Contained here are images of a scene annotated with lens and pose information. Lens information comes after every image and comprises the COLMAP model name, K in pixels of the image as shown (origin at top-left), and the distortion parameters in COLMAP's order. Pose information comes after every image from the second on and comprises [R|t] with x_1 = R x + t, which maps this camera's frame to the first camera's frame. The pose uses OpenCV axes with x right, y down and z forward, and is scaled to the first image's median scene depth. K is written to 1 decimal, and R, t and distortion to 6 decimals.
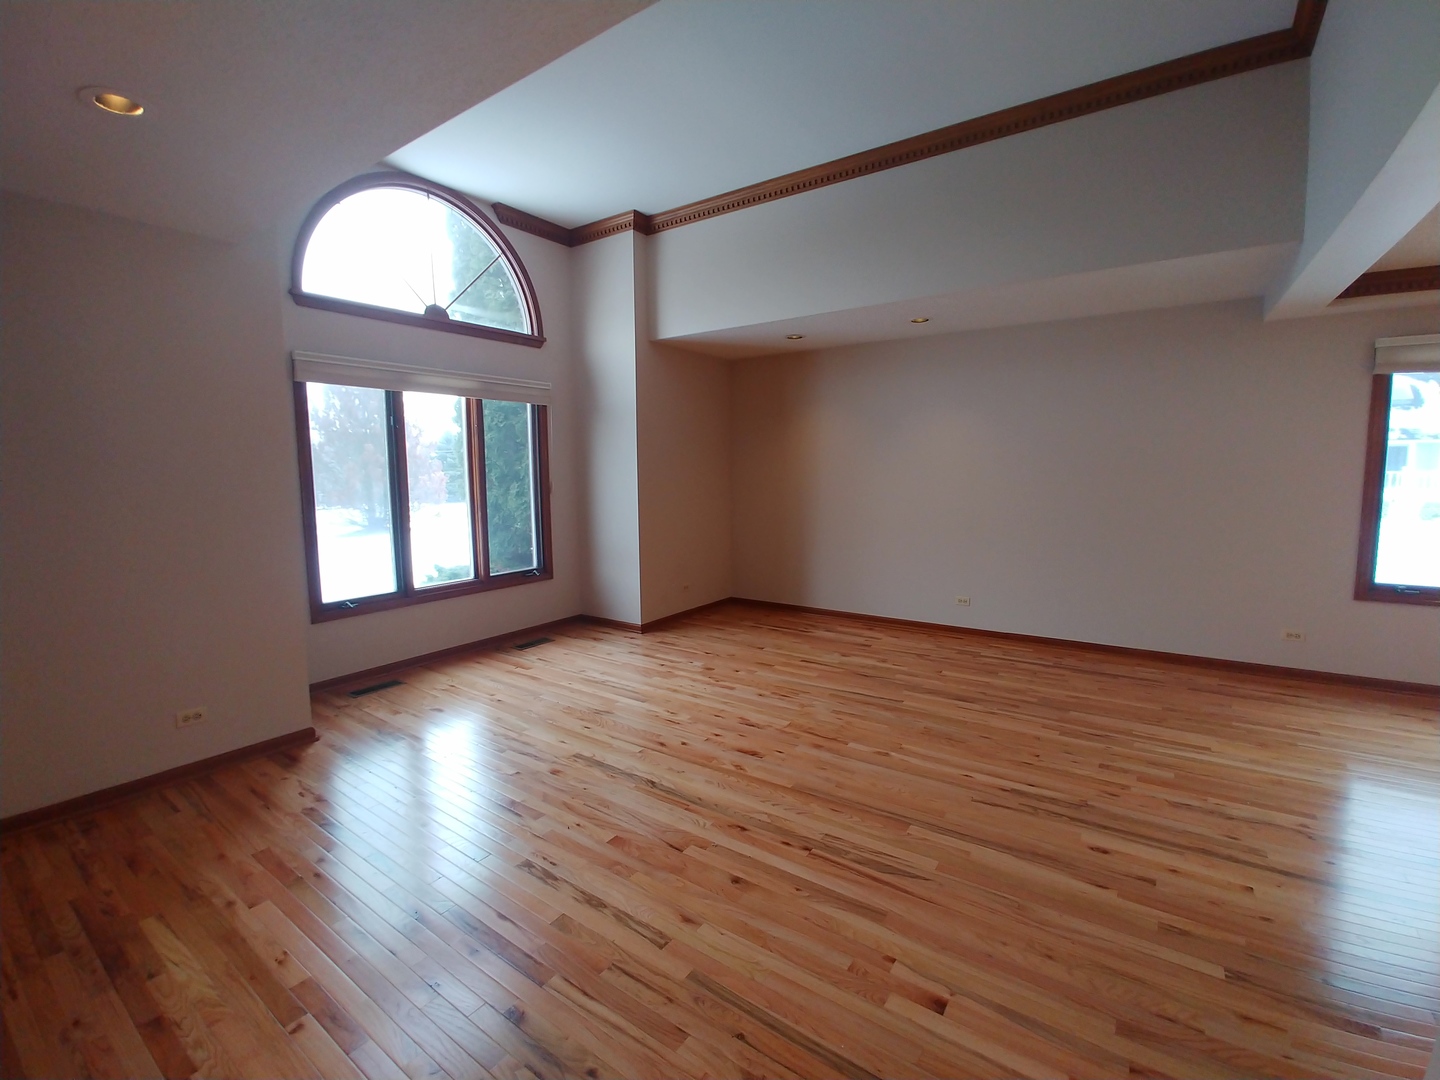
lens RADIAL K [[627.2, 0, 715.7], [0, 627.2, 529.3], [0, 0, 1]] dist [-0.034404, 0.004590]
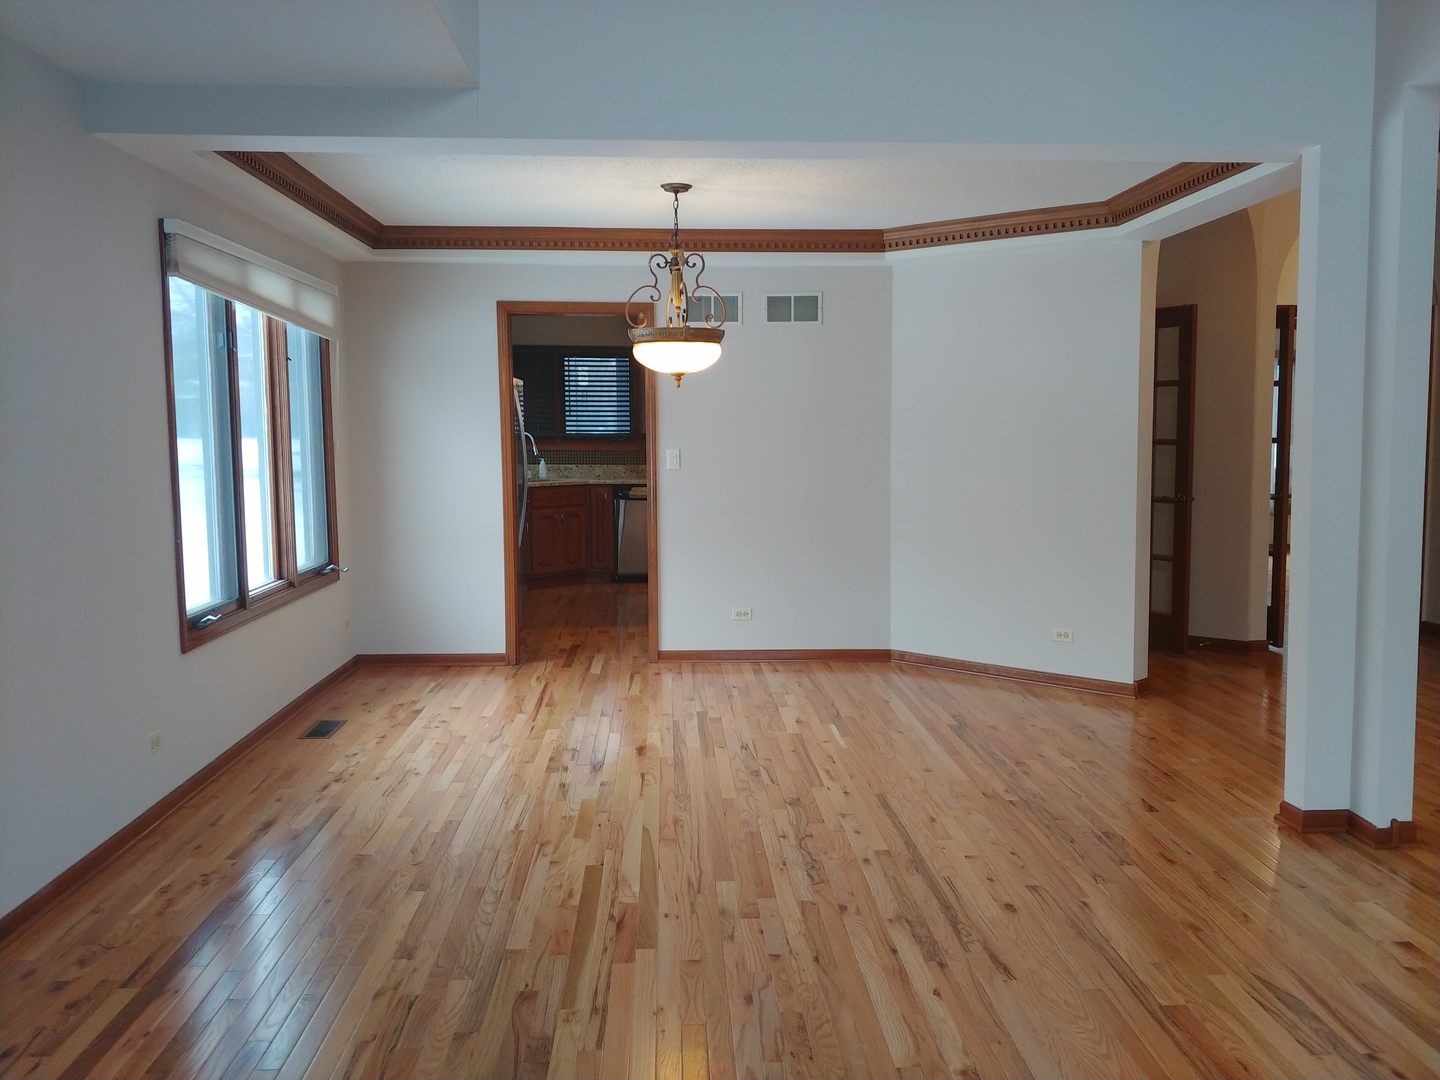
lens RADIAL K [[1264.0, 0, 720.0], [0, 1264.0, 540.0], [0, 0, 1]] dist [0.064900, -0.110565]
pose [[-0.608611, -0.060256, 0.791177, -0.269716], [0.083563, 0.986700, 0.139427, -0.133406], [-0.789056, 0.150970, -0.595482, 1.403892]]
